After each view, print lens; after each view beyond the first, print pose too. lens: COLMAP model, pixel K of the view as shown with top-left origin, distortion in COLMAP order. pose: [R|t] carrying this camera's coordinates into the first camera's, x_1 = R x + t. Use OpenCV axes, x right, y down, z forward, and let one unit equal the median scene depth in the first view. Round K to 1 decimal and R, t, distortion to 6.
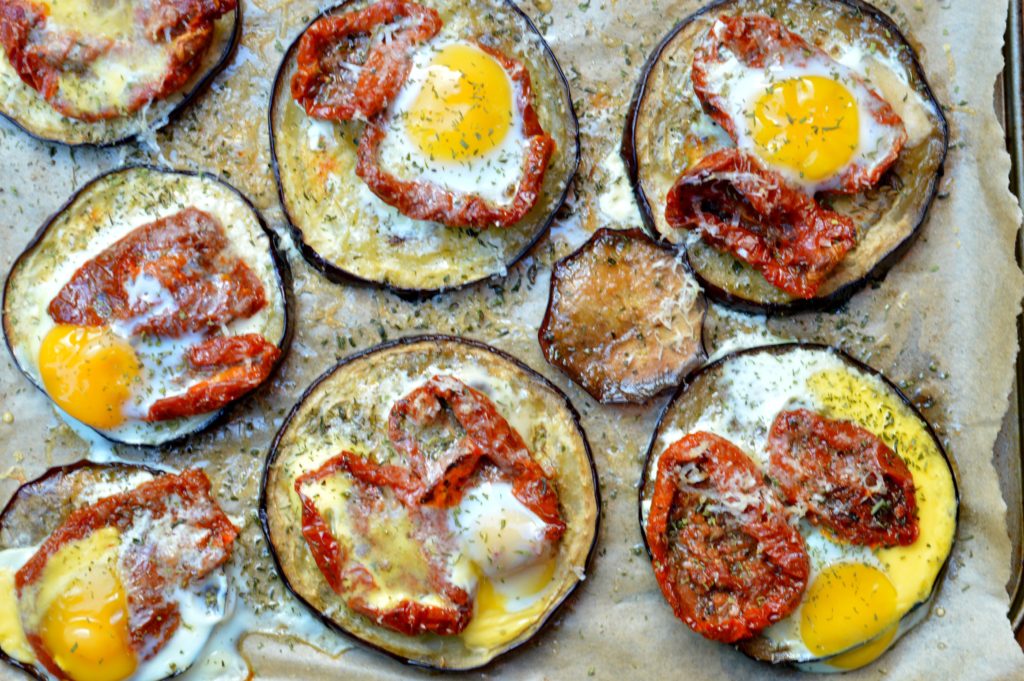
lens RADIAL K [[2444.1, 0, 513.3], [0, 2444.1, 337.3], [0, 0, 1]] dist [0.099036, 0.000000]
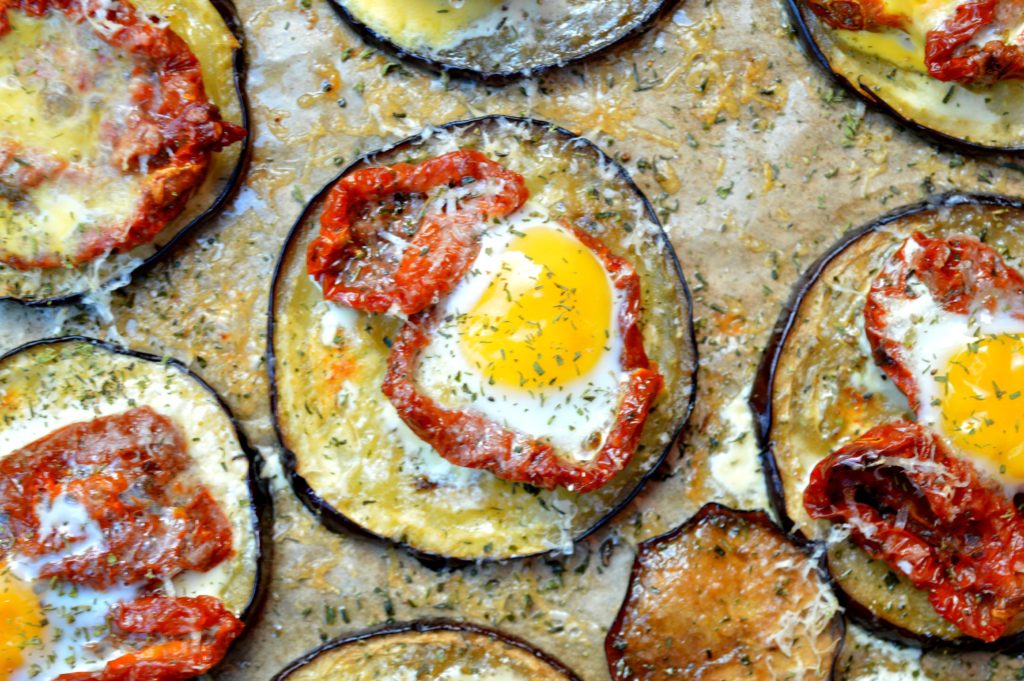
lens RADIAL K [[2444.1, 0, 511.8], [0, 2444.1, 347.2], [0, 0, 1]] dist [0.099036, 0.000000]
pose [[0.991845, 0.127316, 0.005783, -0.032084], [-0.127261, 0.991829, -0.008970, -0.076664], [-0.006878, 0.008160, 0.999943, 0.285421]]
